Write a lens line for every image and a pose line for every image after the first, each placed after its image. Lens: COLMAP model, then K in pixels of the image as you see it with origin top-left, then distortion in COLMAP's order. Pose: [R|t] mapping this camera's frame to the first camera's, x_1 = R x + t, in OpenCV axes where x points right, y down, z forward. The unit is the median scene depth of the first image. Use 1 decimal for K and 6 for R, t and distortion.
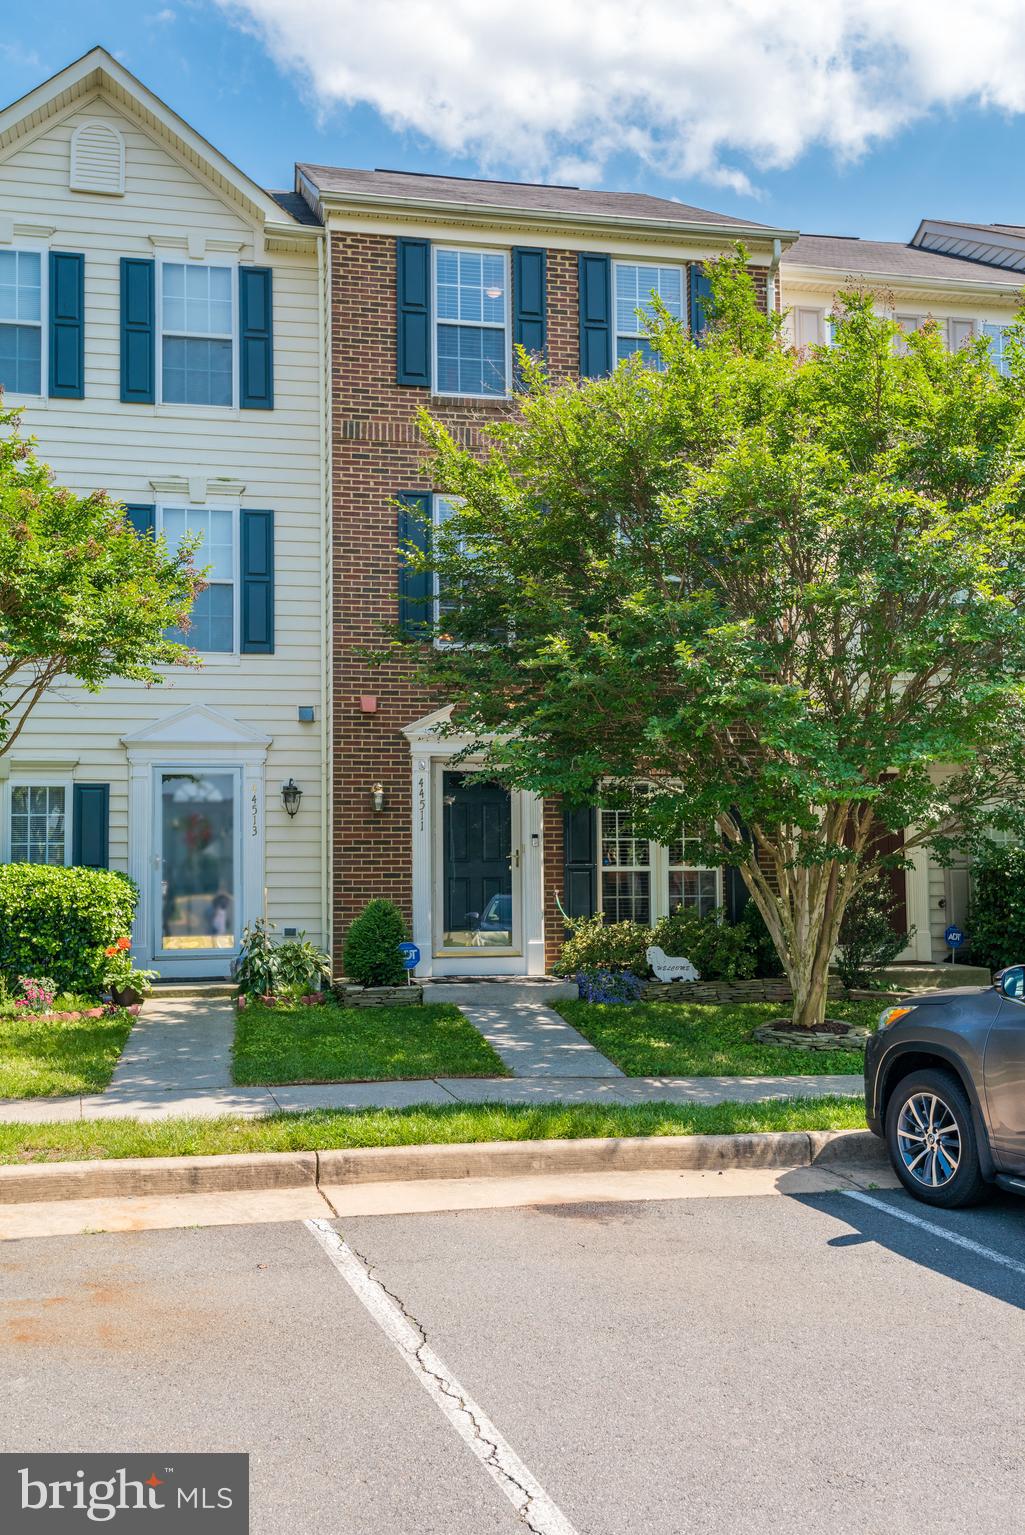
lens RADIAL K [[1506.5, 0, 467.4], [0, 1506.5, 763.5], [0, 0, 1]] dist [0.012155, -0.023563]
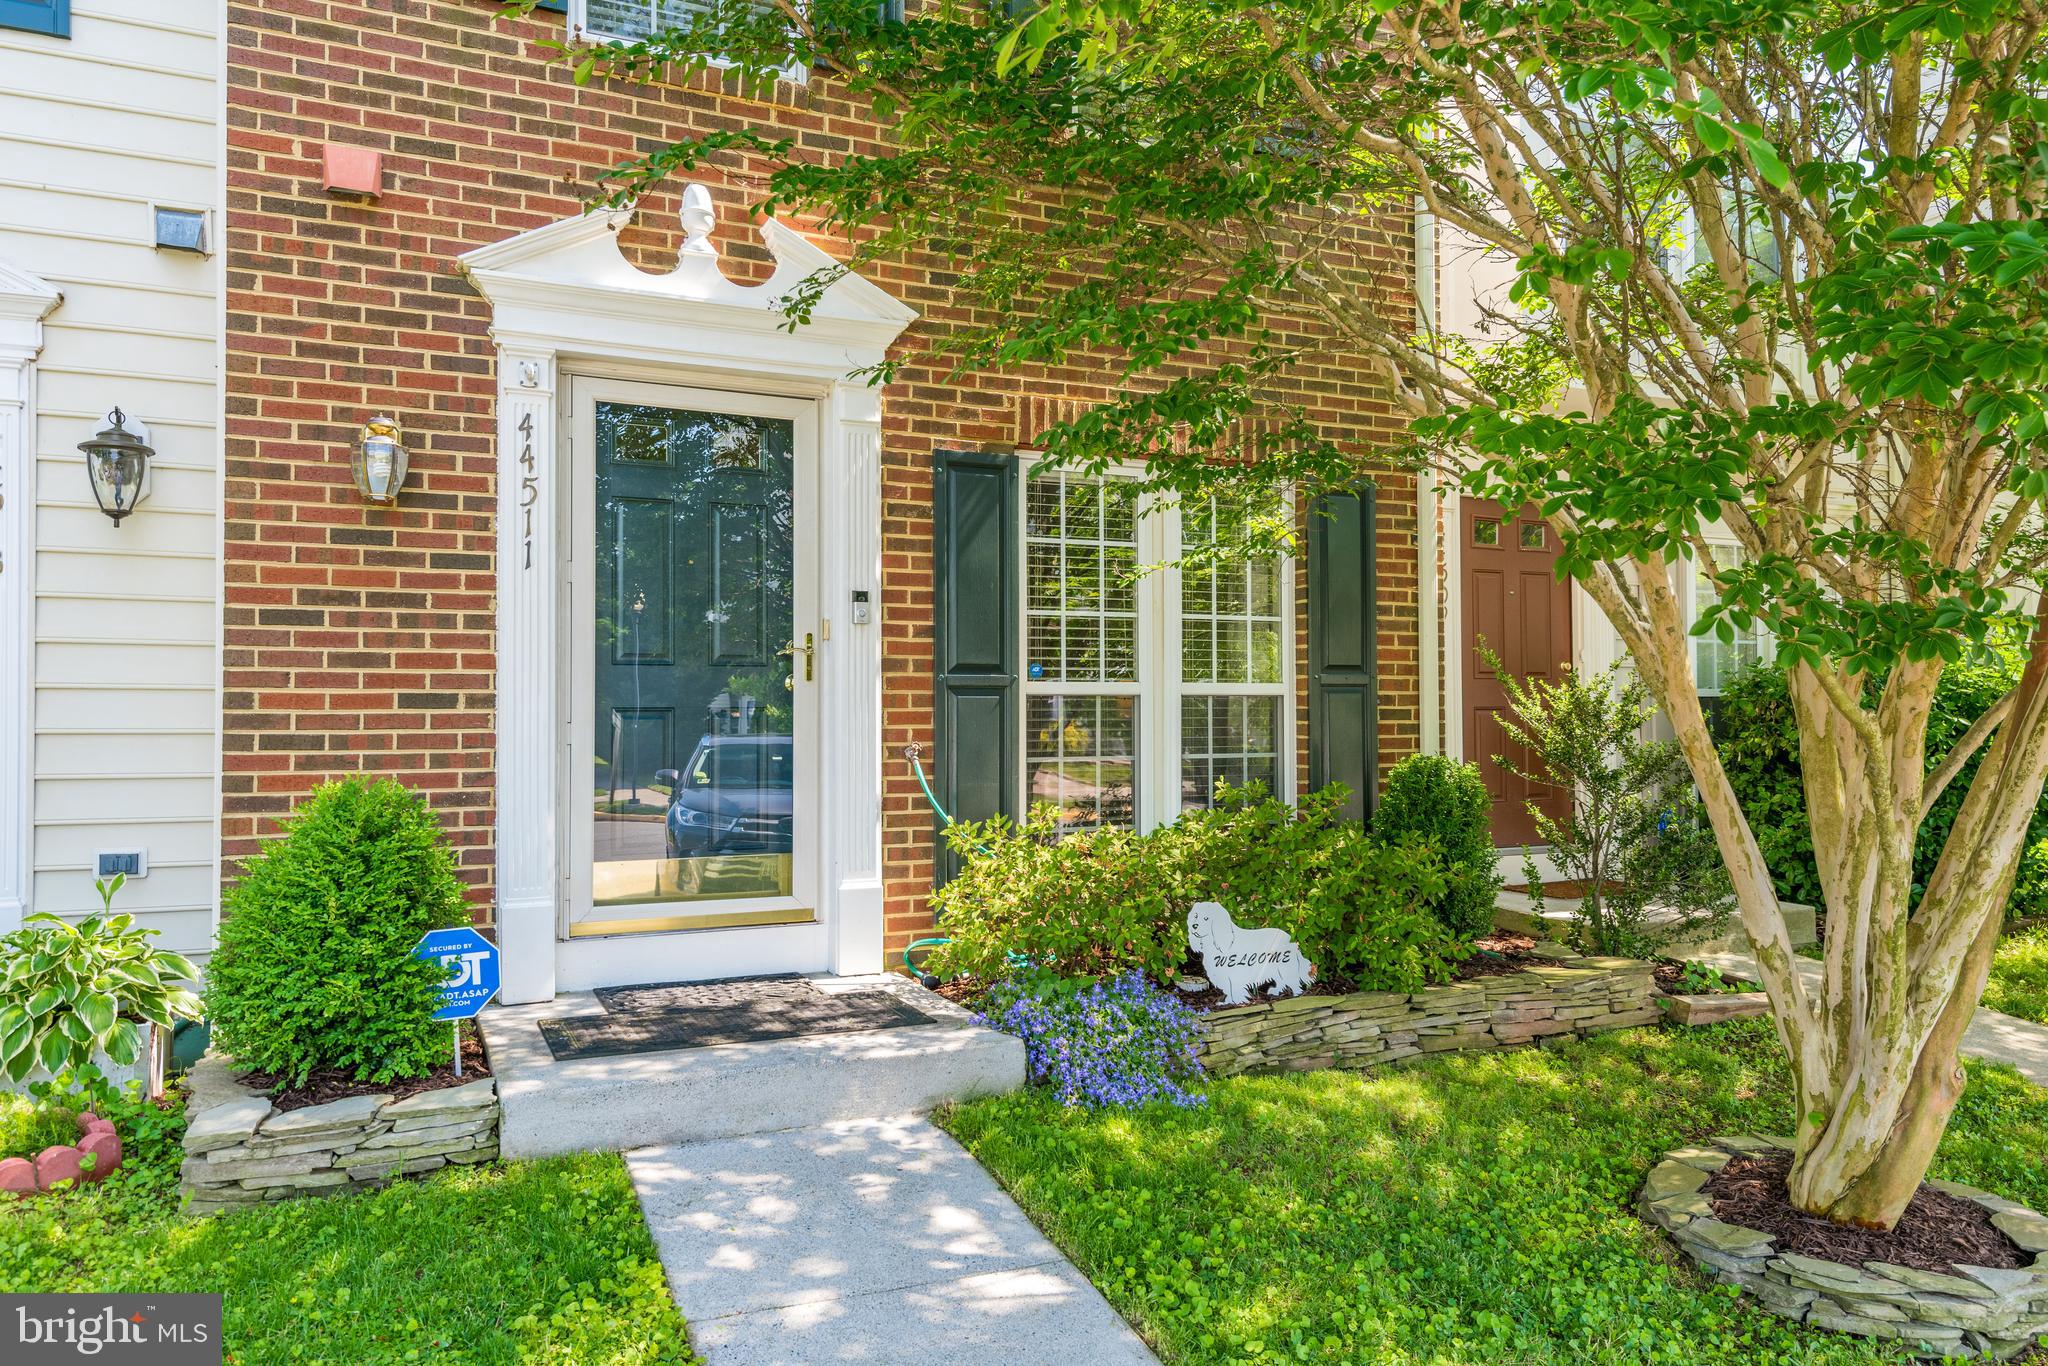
lens RADIAL K [[1281.7, 0, 1024.0], [0, 1281.7, 683.0], [0, 0, 1]] dist [0.039844, -0.040182]
pose [[0.965444, 0.009088, 0.260453, 0.002232], [-0.020321, 0.998974, 0.040467, 0.055972], [-0.259818, -0.044361, 0.964638, 0.687550]]
